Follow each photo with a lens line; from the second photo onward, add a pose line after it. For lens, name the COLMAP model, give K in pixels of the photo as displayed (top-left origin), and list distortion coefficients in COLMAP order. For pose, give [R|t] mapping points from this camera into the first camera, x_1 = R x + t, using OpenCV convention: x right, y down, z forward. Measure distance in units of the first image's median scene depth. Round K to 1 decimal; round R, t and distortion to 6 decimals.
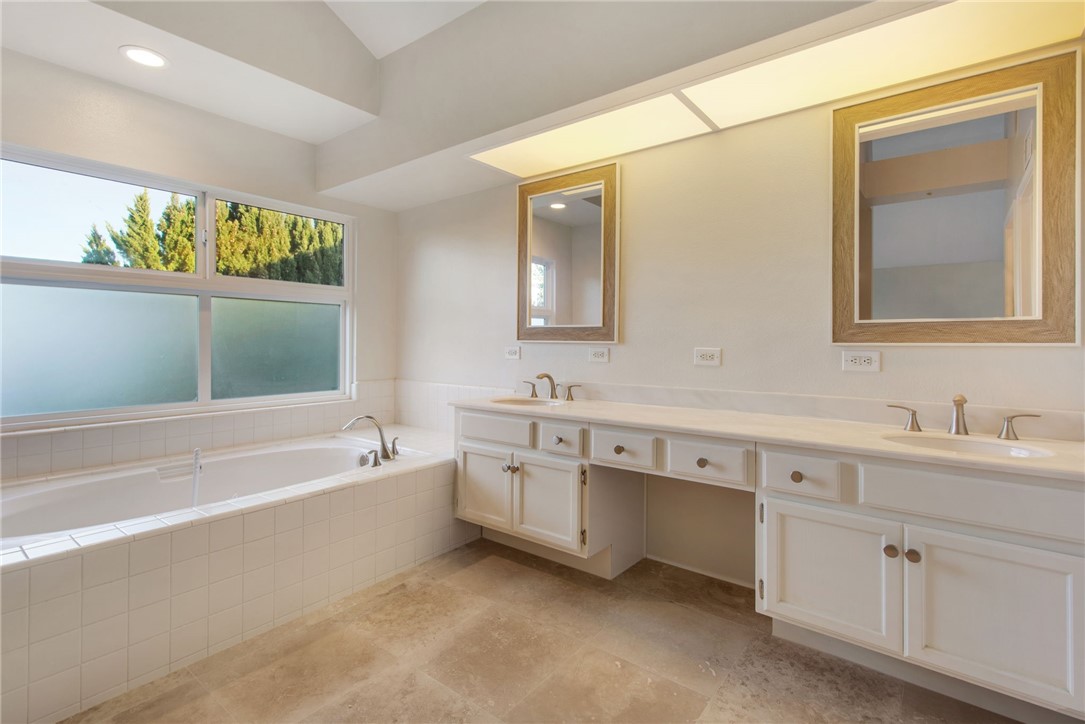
lens RADIAL K [[519.0, 0, 543.7], [0, 519.0, 340.5], [0, 0, 1]] dist [-0.000354, -0.000535]
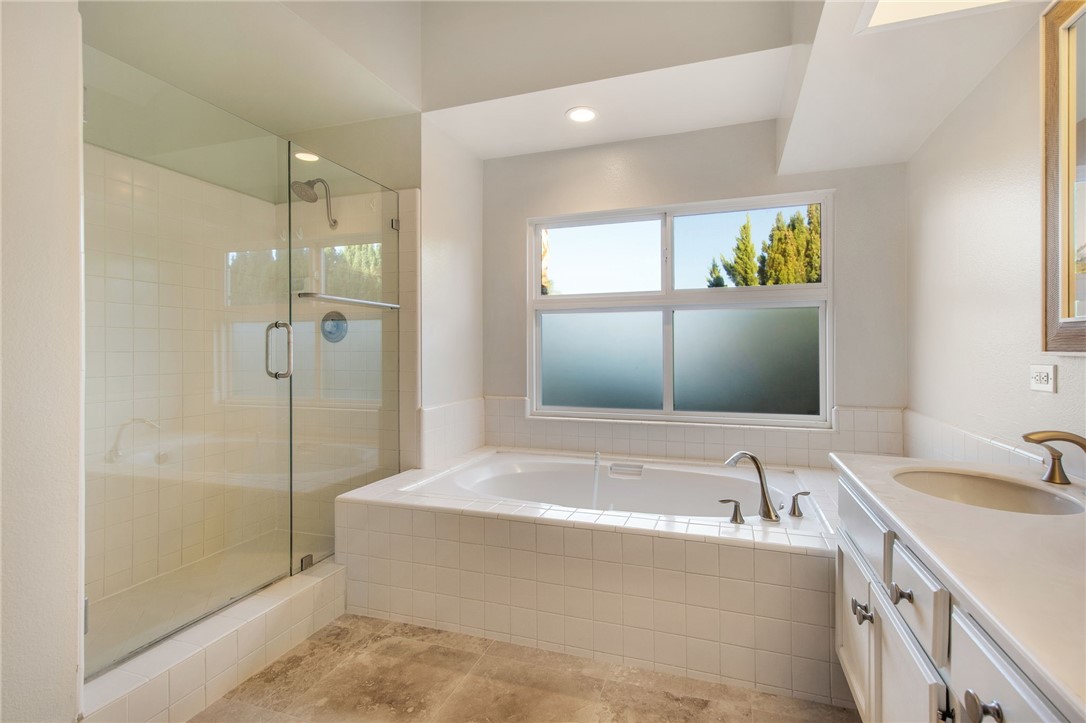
lens RADIAL K [[496.7, 0, 547.4], [0, 496.7, 350.9], [0, 0, 1]] dist [0.002833, -0.000181]
pose [[0.327535, -0.004282, -0.944829, 0.219323], [0.004768, 0.999984, -0.002879, -0.001768], [0.944827, -0.003562, 0.327550, 0.432190]]
